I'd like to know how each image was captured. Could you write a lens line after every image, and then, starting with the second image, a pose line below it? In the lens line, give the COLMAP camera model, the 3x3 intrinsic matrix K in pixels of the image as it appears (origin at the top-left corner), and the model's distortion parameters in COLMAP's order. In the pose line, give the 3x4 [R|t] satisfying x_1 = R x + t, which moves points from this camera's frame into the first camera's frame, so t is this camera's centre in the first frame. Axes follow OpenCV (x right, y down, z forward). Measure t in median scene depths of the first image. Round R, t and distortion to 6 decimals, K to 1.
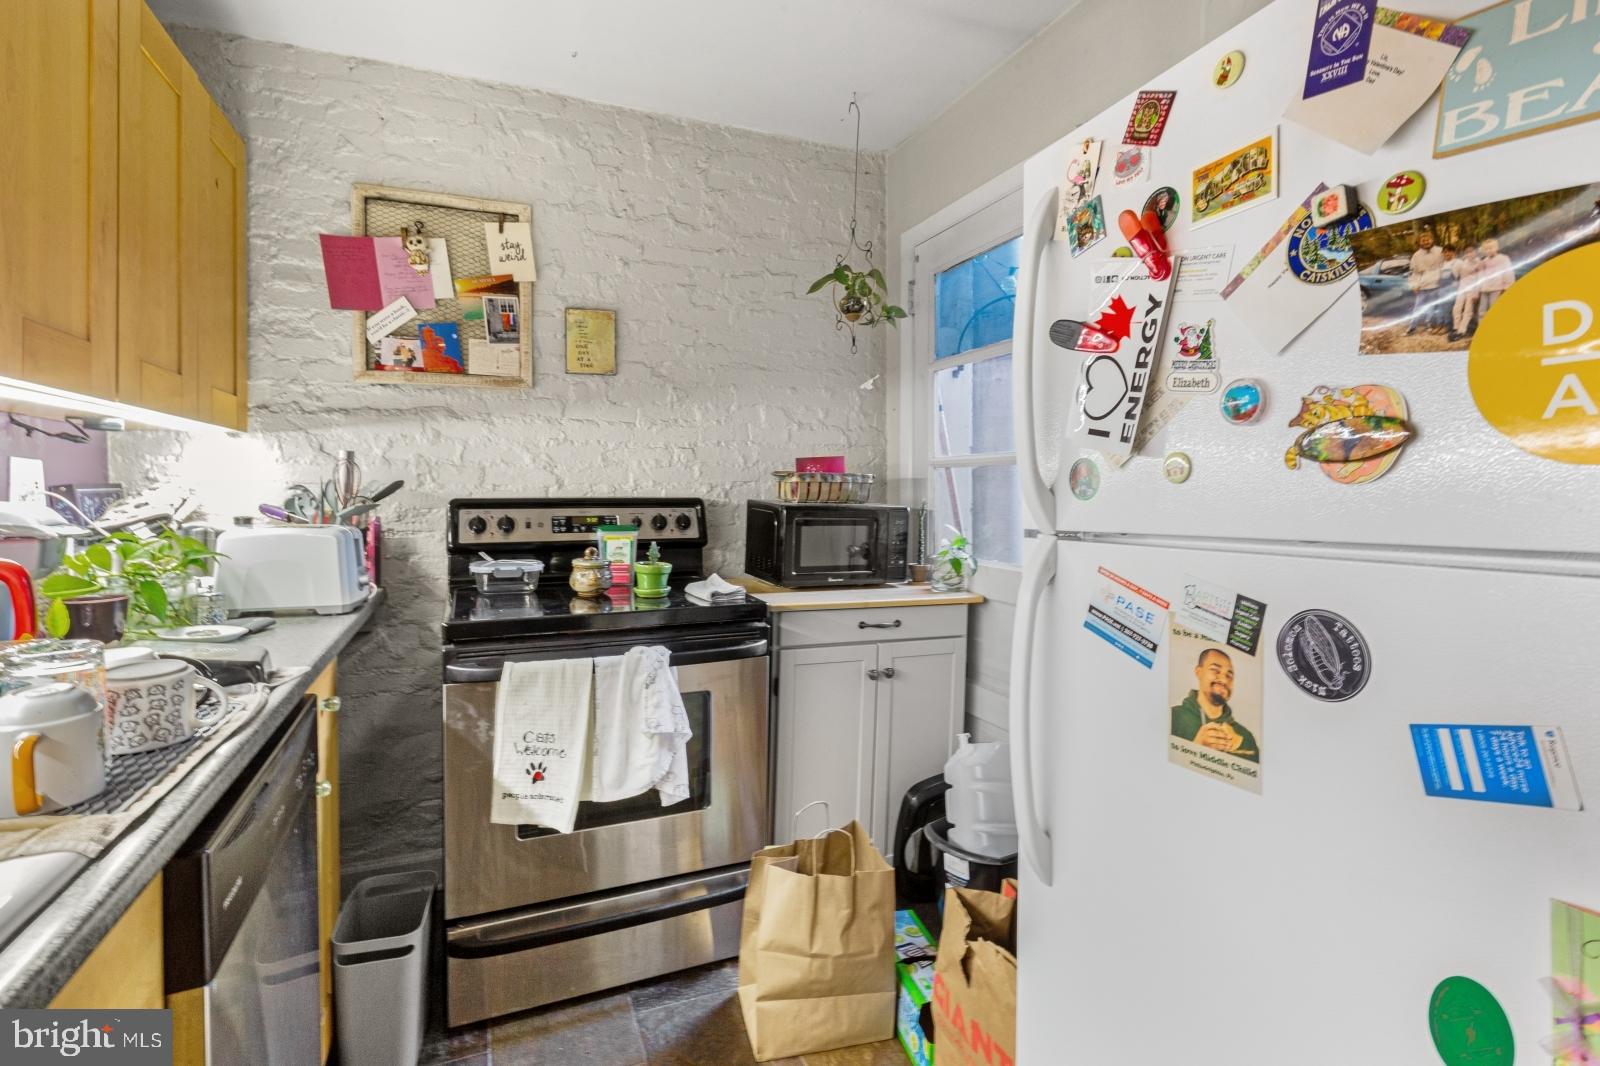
lens RADIAL K [[751.3, 0, 769.5], [0, 751.3, 496.1], [0, 0, 1]] dist [-0.004496, 0.001162]
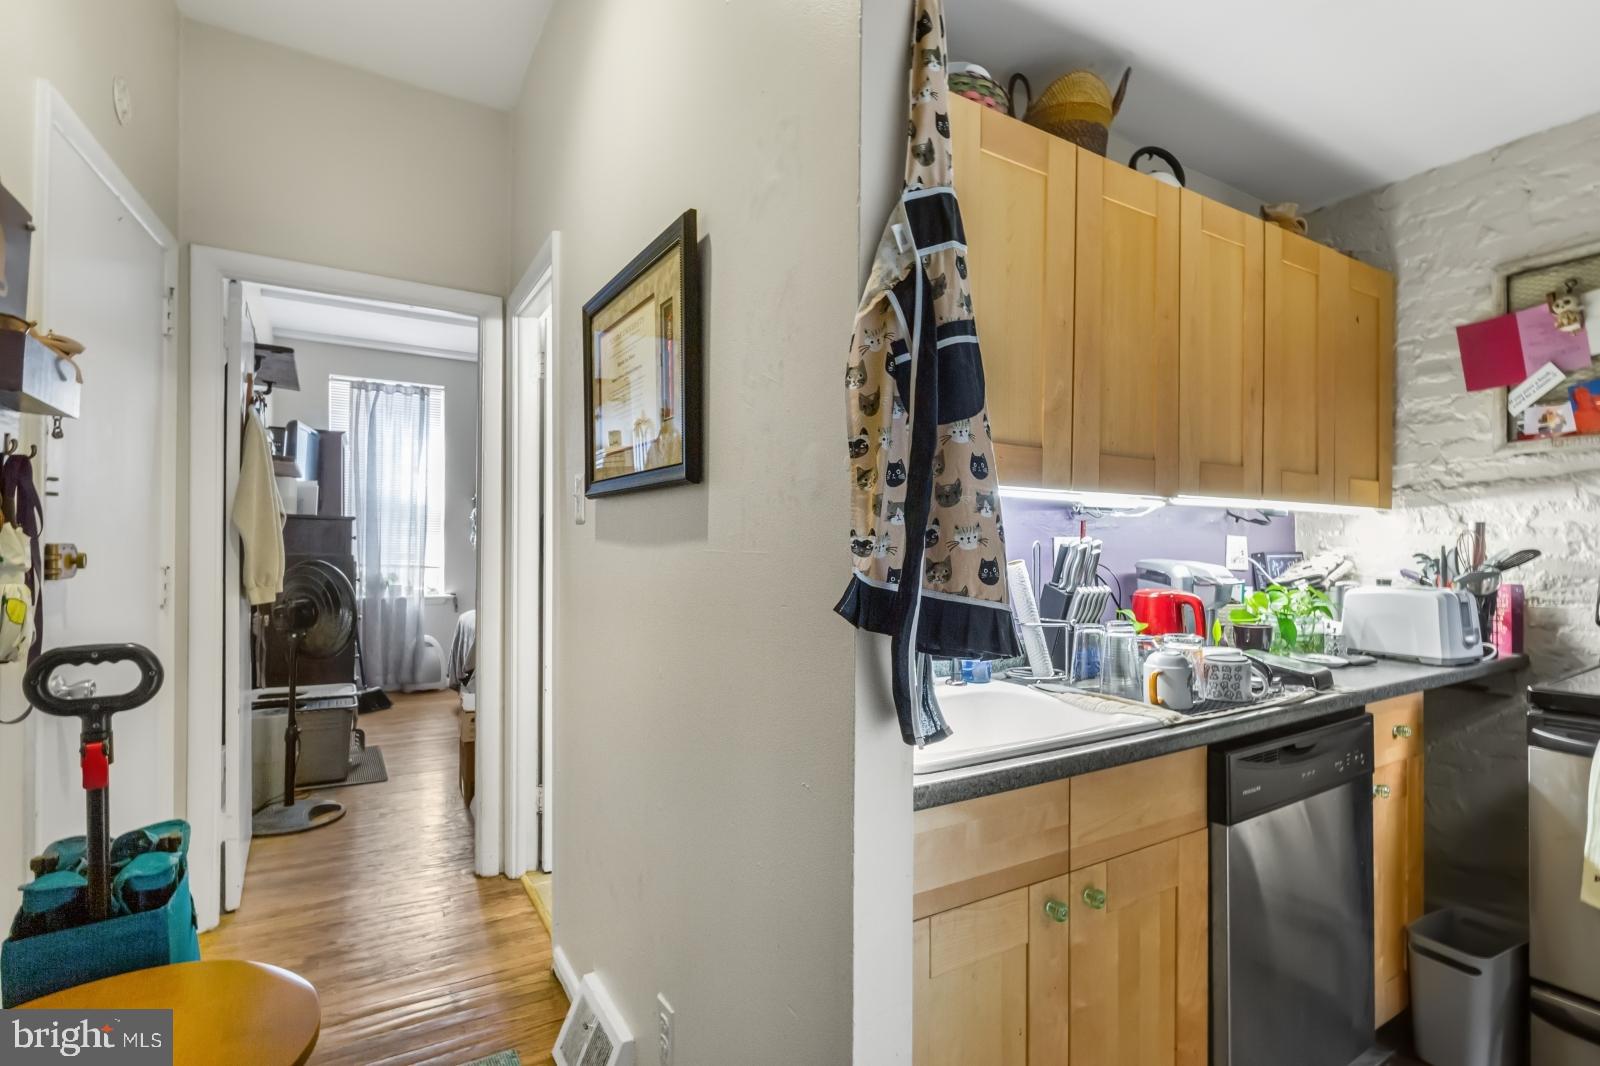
lens RADIAL K [[751.3, 0, 796.3], [0, 751.3, 539.2], [0, 0, 1]] dist [-0.004496, 0.001162]
pose [[0.150184, -0.013503, -0.988566, 0.341010], [-0.013769, 0.999781, -0.015748, -0.004497], [0.988562, 0.015977, 0.149965, -0.125866]]
